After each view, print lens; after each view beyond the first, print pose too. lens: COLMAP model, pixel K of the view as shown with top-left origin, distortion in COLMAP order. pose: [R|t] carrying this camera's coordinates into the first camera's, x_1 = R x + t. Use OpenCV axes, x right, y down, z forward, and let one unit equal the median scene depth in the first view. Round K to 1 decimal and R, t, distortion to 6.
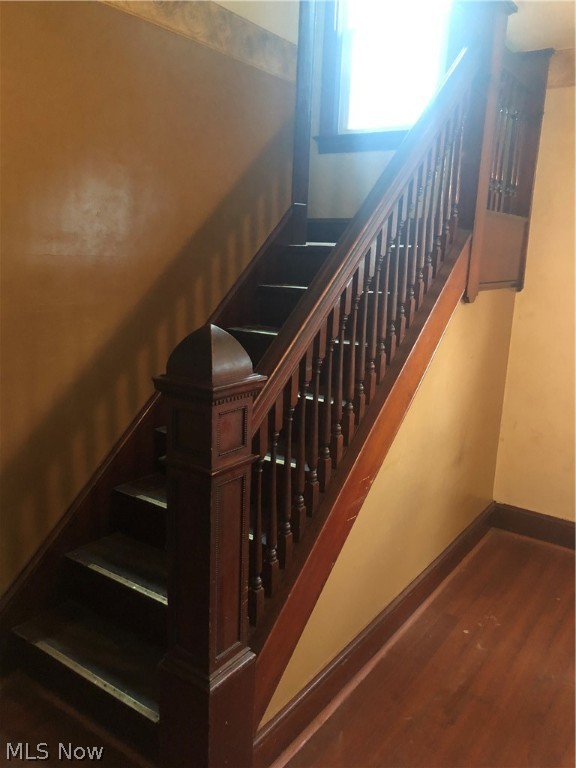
lens RADIAL K [[634.4, 0, 287.2], [0, 634.4, 383.1], [0, 0, 1]] dist [0.011699, 0.028949]
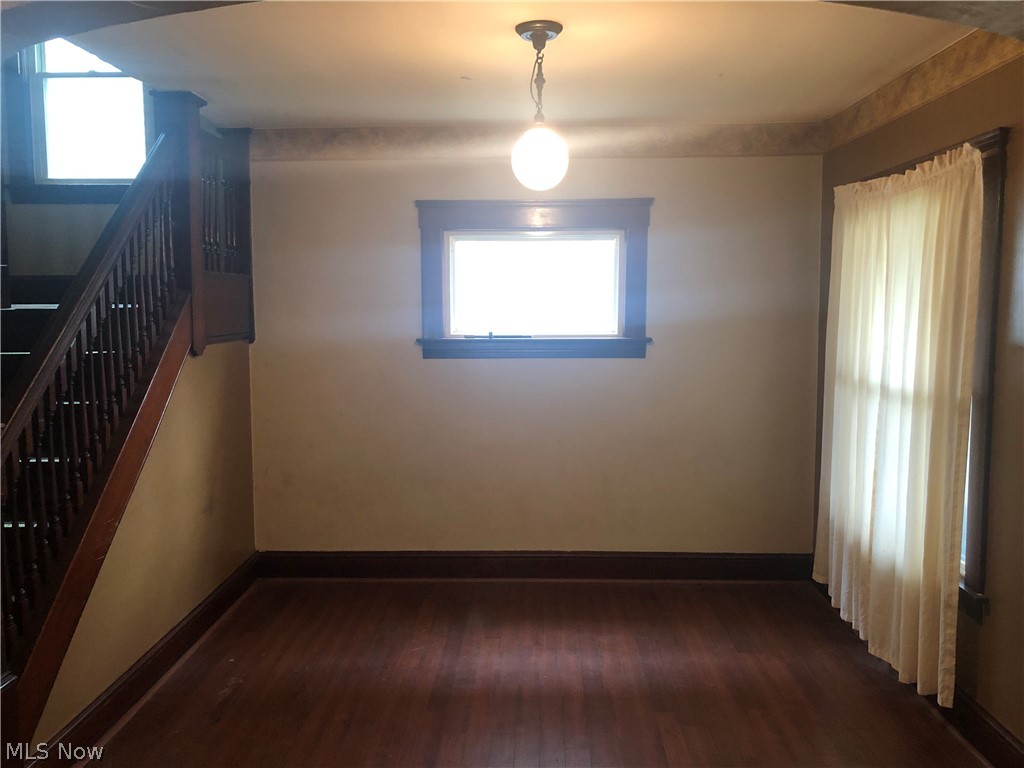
lens RADIAL K [[845.8, 0, 508.4], [0, 845.8, 385.9], [0, 0, 1]] dist [0.011699, 0.028949]
pose [[0.835385, -0.089007, 0.542411, -0.069520], [0.142811, 0.988060, -0.057812, 0.097356], [-0.530789, 0.125757, 0.838122, -0.565058]]
